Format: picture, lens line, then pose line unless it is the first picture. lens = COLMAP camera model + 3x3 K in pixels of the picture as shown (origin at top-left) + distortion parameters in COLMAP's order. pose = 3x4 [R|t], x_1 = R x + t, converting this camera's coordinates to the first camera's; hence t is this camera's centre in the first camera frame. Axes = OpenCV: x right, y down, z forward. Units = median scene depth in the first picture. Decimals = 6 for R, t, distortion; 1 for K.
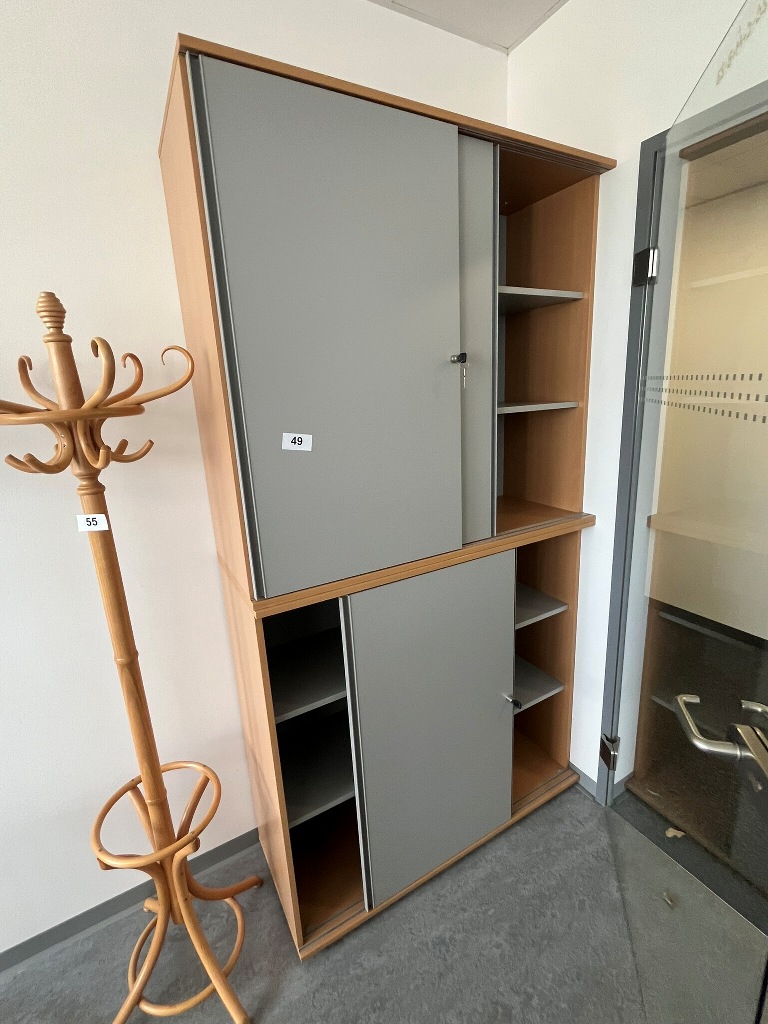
lens RADIAL K [[474.9, 0, 384.0], [0, 474.9, 512.0], [0, 0, 1]] dist [-0.002206, -0.000893]
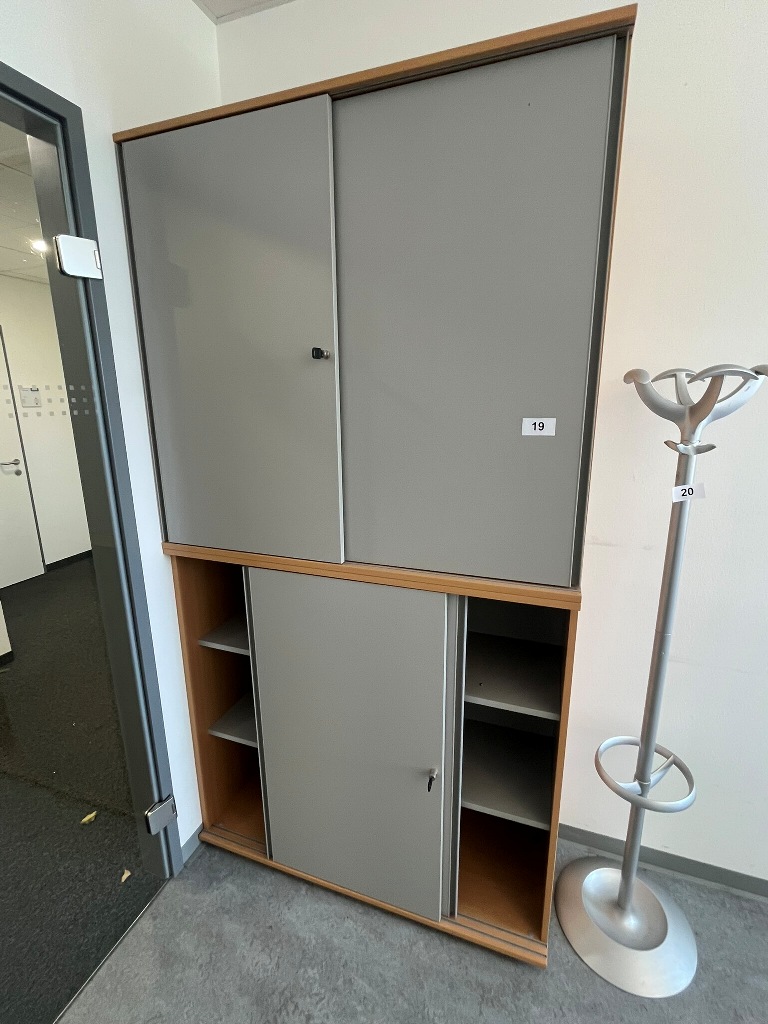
lens RADIAL K [[474.9, 0, 384.0], [0, 474.9, 512.0], [0, 0, 1]] dist [-0.002206, -0.000893]
pose [[0.643665, 0.230628, -0.729730, 0.920539], [-0.215186, 0.969584, 0.116626, -0.153341], [0.734432, 0.081960, 0.673716, 0.470049]]
